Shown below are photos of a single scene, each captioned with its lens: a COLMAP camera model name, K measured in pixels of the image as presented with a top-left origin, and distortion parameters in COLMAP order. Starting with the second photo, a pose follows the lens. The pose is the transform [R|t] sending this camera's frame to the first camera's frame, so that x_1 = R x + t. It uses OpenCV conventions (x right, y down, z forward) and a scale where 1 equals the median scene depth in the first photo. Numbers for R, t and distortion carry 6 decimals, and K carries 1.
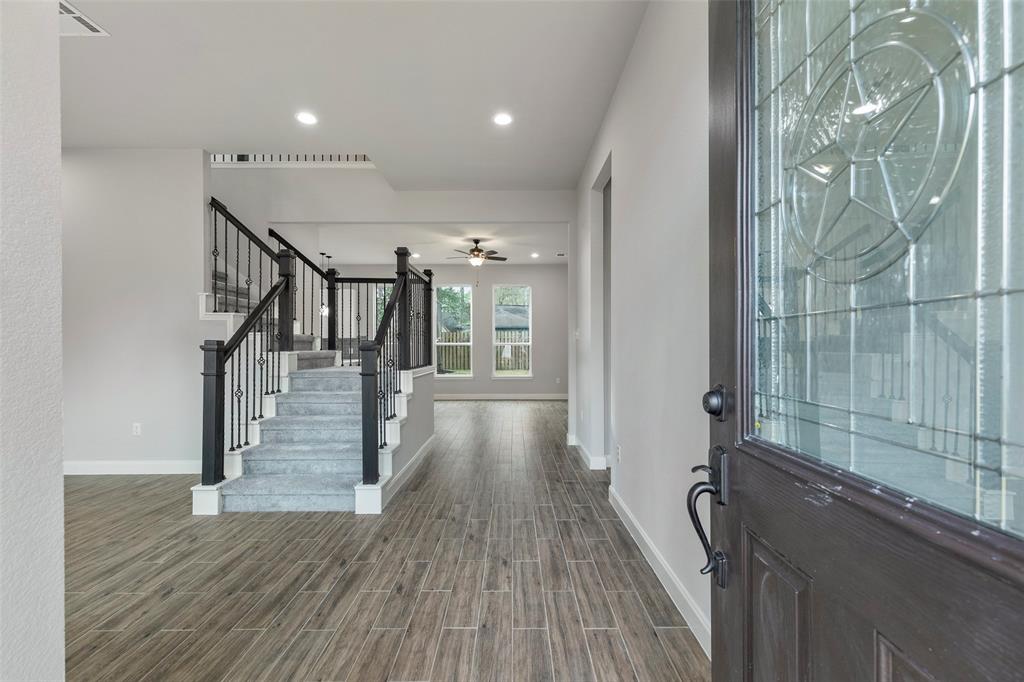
lens RADIAL K [[460.6, 0, 509.0], [0, 460.6, 345.2], [0, 0, 1]] dist [0.006503, 0.000164]
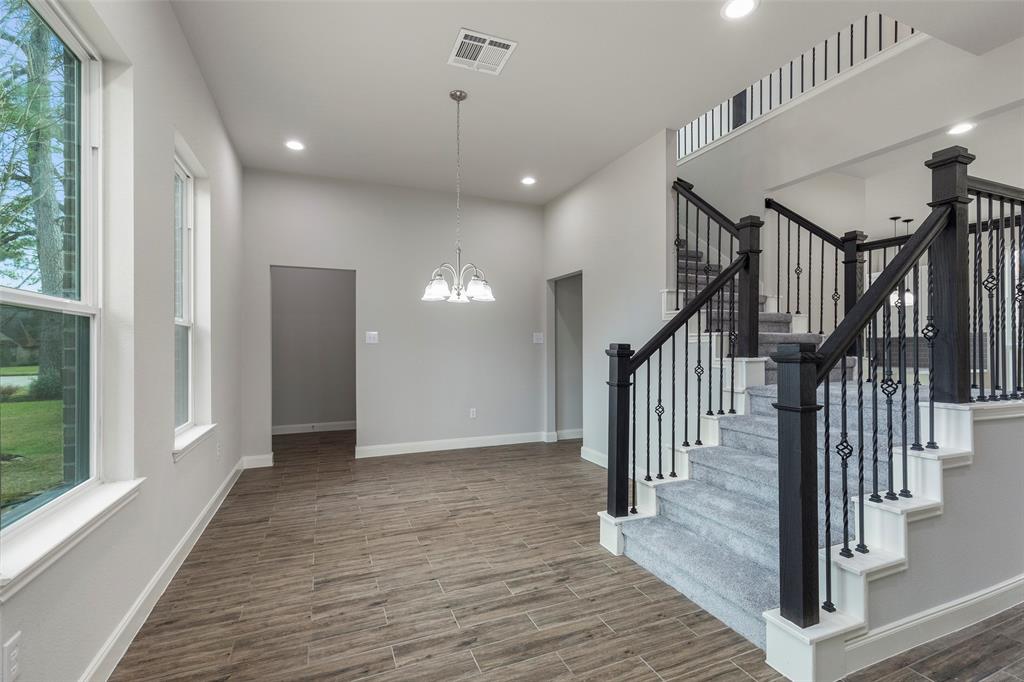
lens RADIAL K [[460.6, 0, 509.0], [0, 460.6, 345.2], [0, 0, 1]] dist [0.006503, 0.000164]
pose [[0.392391, -0.000839, -0.919798, 0.049321], [0.000440, 1.000000, -0.000725, -0.007554], [0.919798, -0.000120, 0.392391, 0.494948]]
